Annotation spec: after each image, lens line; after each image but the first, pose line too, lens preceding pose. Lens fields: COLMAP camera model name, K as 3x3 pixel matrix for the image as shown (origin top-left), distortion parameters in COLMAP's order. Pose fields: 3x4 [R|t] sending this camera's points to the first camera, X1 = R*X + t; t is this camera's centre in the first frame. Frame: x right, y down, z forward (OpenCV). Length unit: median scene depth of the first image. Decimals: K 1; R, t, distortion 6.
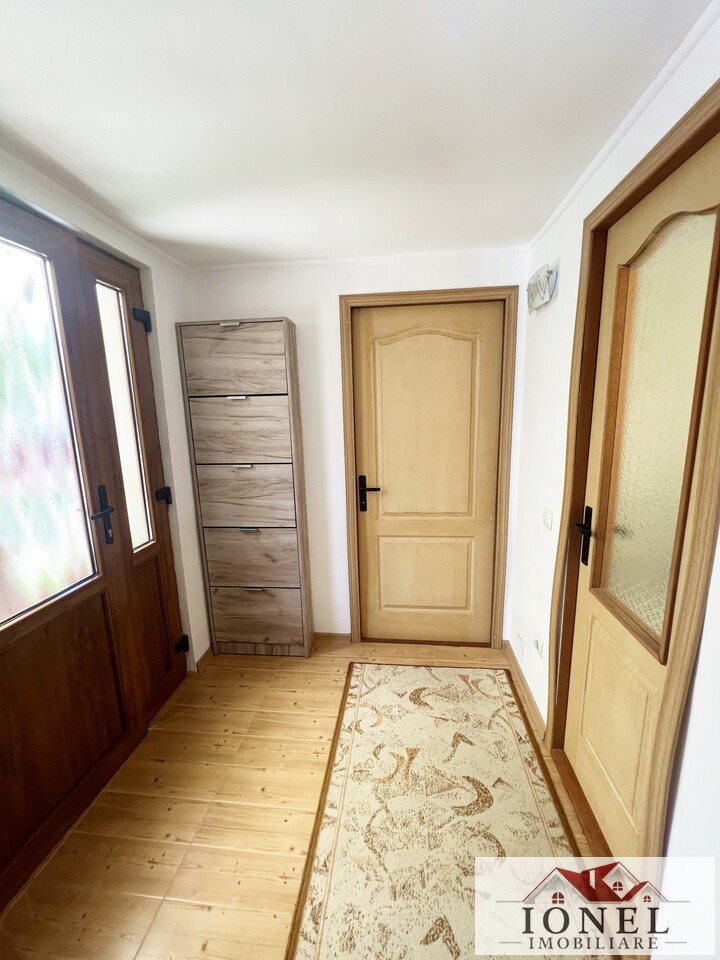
lens RADIAL K [[387.3, 0, 363.3], [0, 387.3, 481.1], [0, 0, 1]] dist [-0.000468, 0.000021]
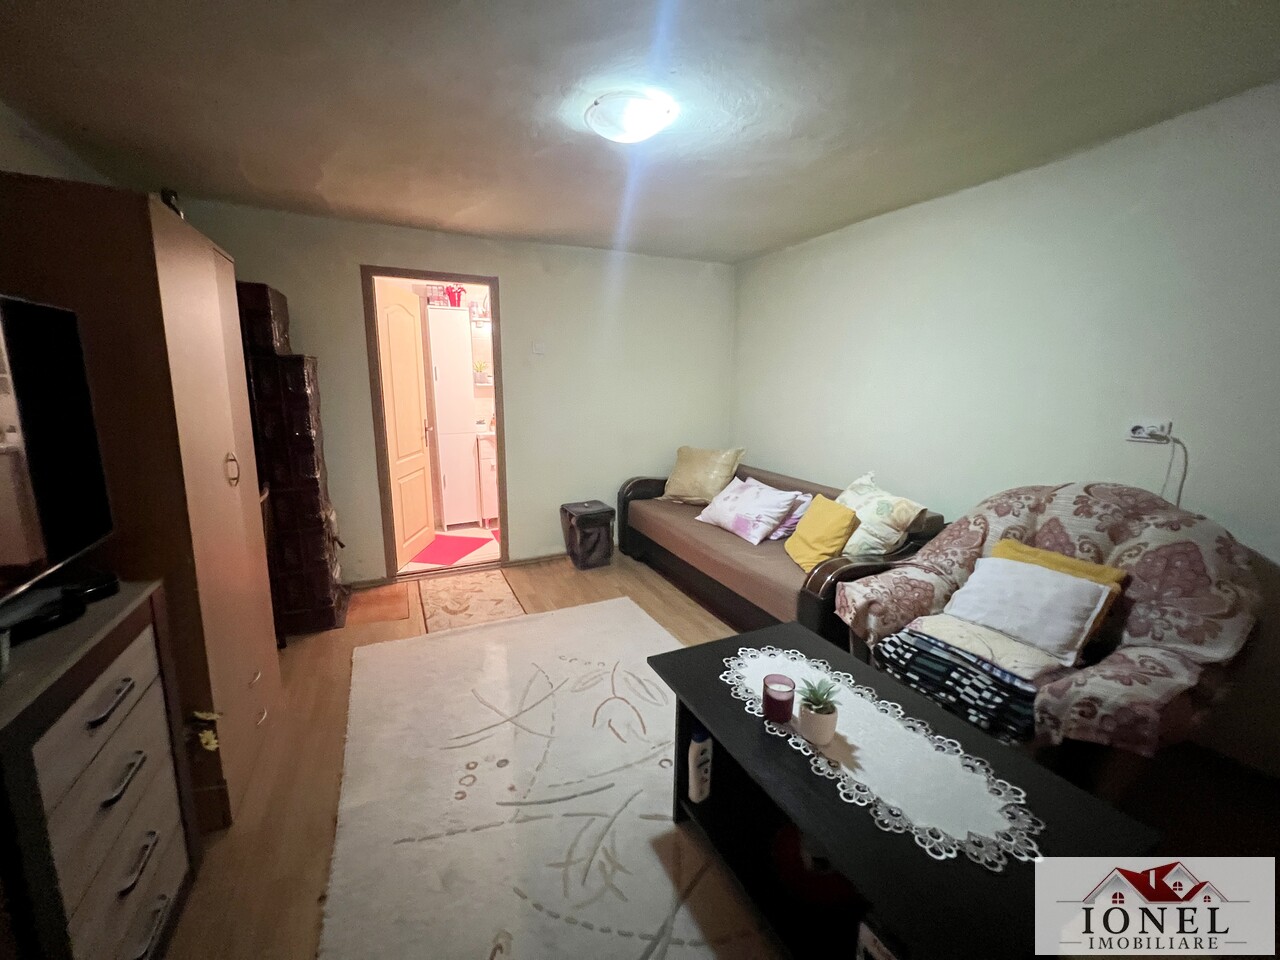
lens RADIAL K [[519.7, 0, 639.5], [0, 519.7, 474.4], [0, 0, 1]] dist [-0.000917, -0.000120]
pose [[0.516758, 0.184051, -0.836114, 2.255969], [-0.179475, 0.978207, 0.104405, -0.081392], [0.837108, 0.096109, 0.538529, 0.414499]]
